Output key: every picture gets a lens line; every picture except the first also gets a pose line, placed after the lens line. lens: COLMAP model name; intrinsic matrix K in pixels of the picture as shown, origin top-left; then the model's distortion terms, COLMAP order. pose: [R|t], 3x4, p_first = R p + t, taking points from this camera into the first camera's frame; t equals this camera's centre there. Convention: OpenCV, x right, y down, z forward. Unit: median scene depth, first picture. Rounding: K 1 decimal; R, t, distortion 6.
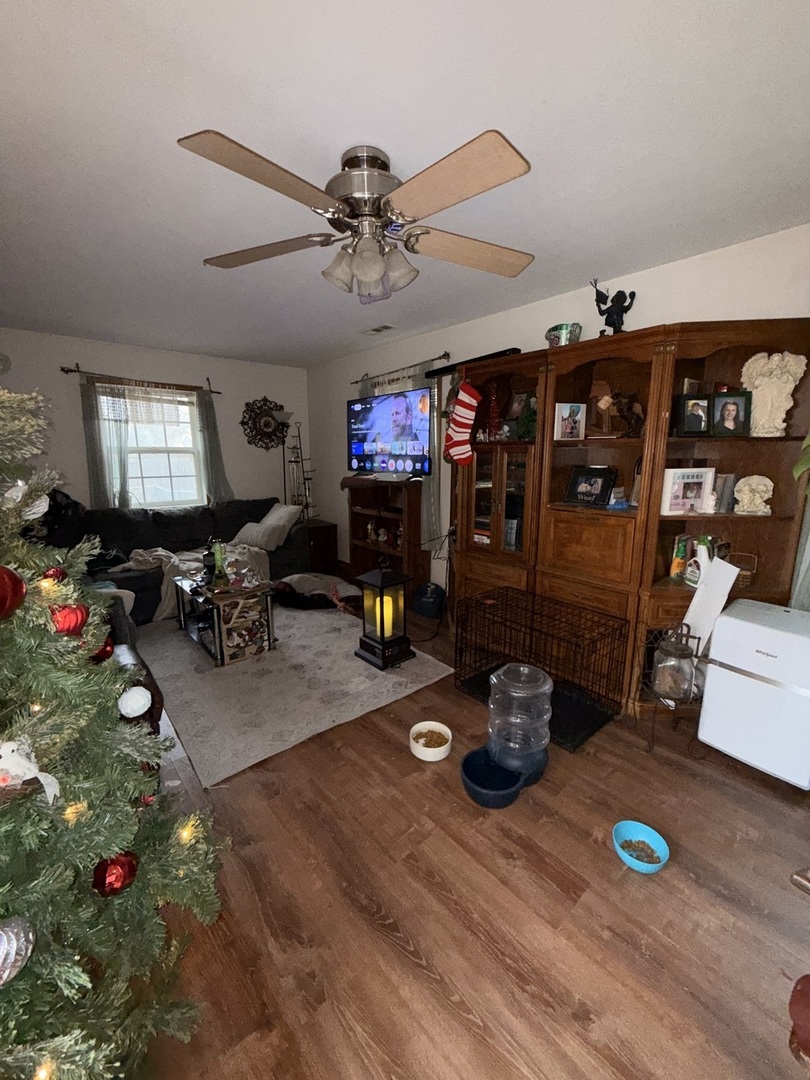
lens RADIAL K [[432.3, 0, 403.3], [0, 432.3, 539.2], [0, 0, 1]] dist [0.000547, -0.000037]
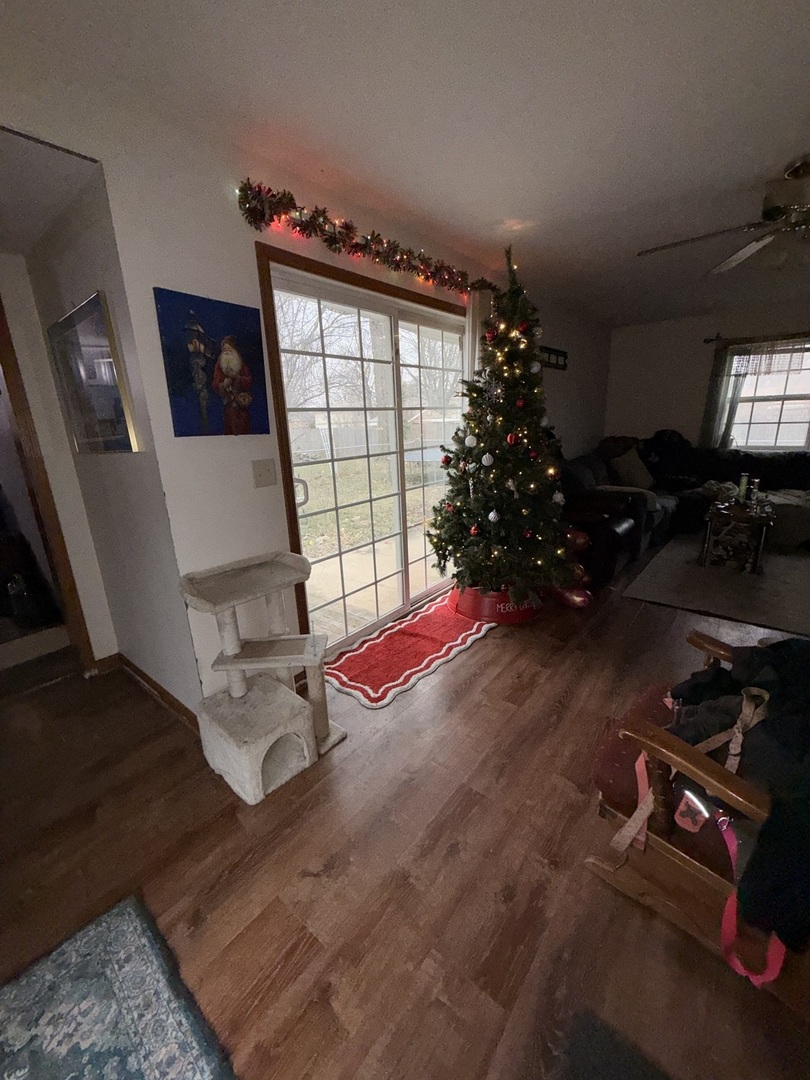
lens RADIAL K [[432.3, 0, 403.3], [0, 432.3, 539.2], [0, 0, 1]] dist [0.000547, -0.000037]
pose [[0.167377, 0.257185, -0.951757, 0.469473], [-0.156845, 0.960027, 0.231837, 0.036448], [0.973337, 0.110474, 0.201025, -0.116806]]
